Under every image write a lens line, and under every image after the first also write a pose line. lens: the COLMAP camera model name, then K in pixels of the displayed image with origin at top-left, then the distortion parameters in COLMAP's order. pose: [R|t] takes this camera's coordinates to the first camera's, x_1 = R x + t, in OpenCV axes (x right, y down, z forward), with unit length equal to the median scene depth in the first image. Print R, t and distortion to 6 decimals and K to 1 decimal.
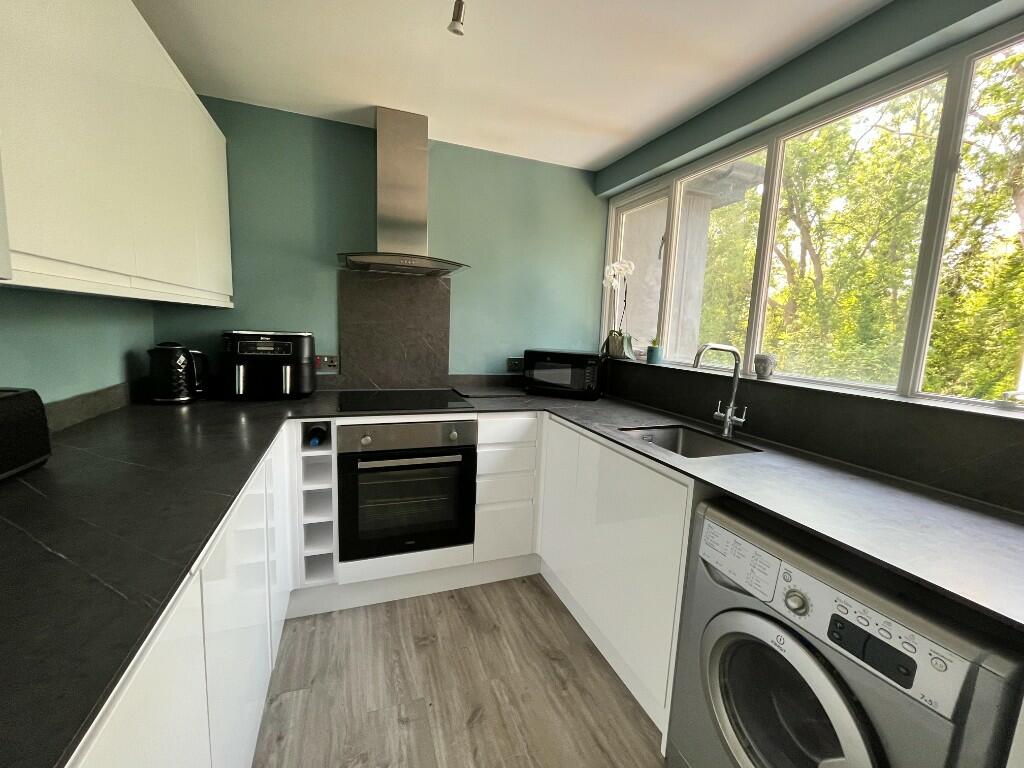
lens RADIAL K [[424.8, 0, 512.0], [0, 424.8, 384.0], [0, 0, 1]] dist [-0.001661, -0.000116]
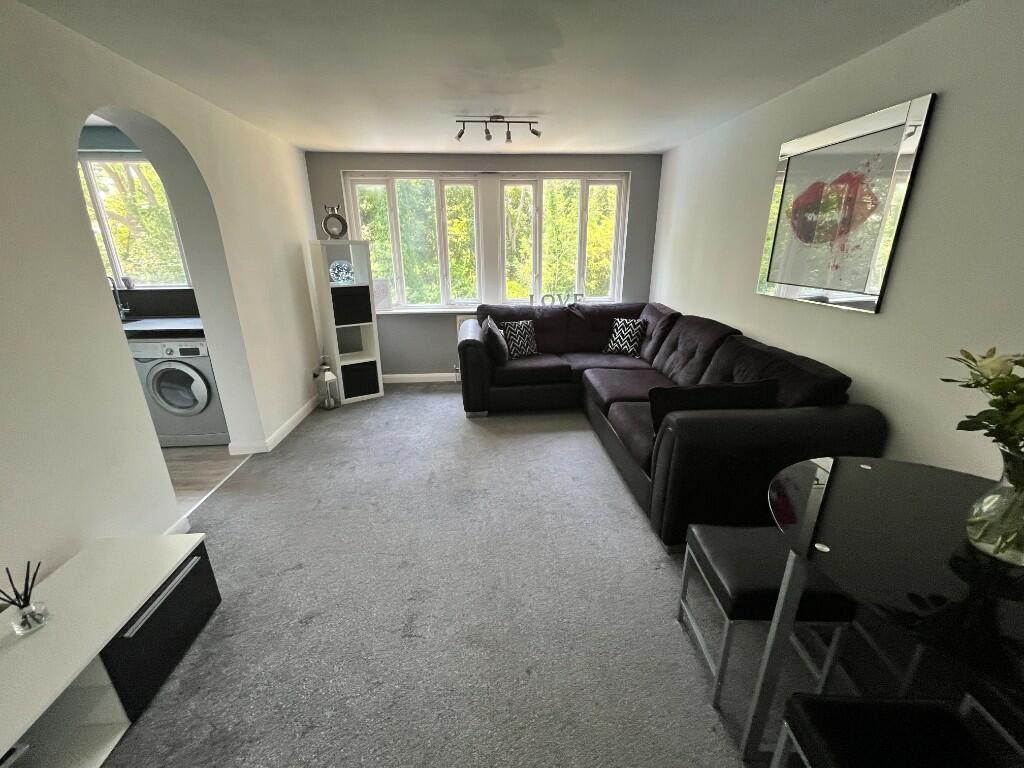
lens RADIAL K [[414.0, 0, 512.0], [0, 414.0, 384.0], [0, 0, 1]] dist [-0.000908, -0.000276]
pose [[0.292124, -0.345379, 0.891839, -0.725658], [0.147916, 0.937610, 0.314655, 0.057214], [-0.944873, 0.039999, 0.324986, -1.228310]]
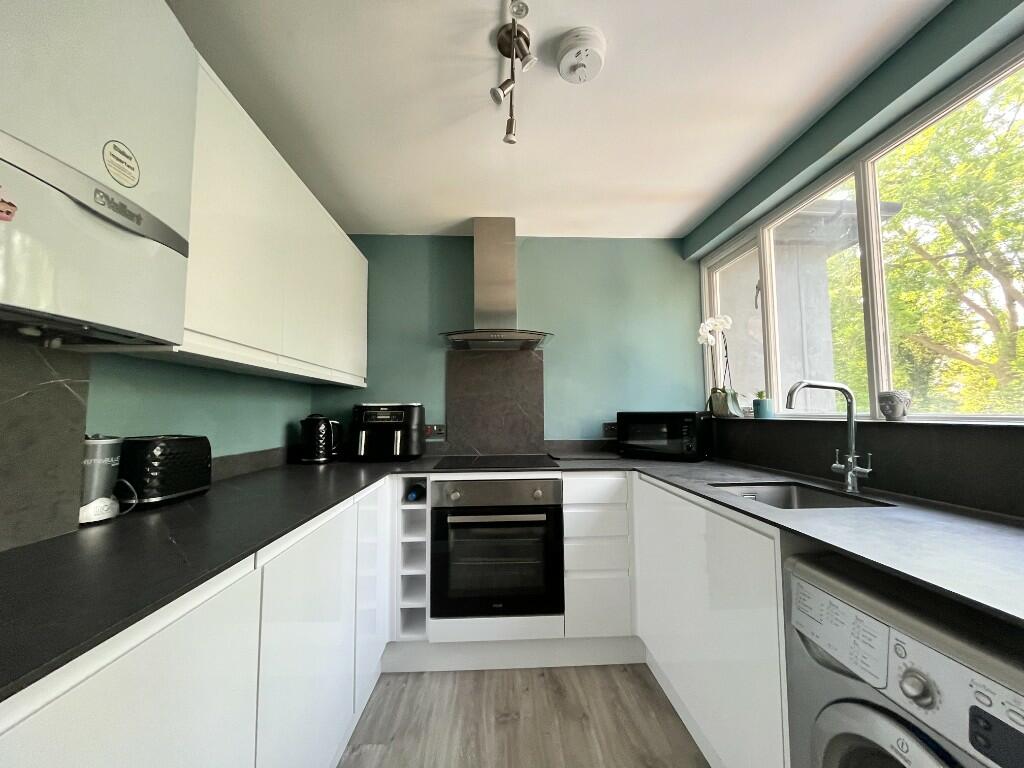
lens RADIAL K [[414.0, 0, 512.0], [0, 414.0, 384.0], [0, 0, 1]] dist [-0.000908, -0.000276]
pose [[0.949970, -0.071088, -0.304143, 0.123928], [0.006977, 0.978342, -0.206877, 0.069555], [0.312263, 0.194405, 0.929892, 0.013926]]
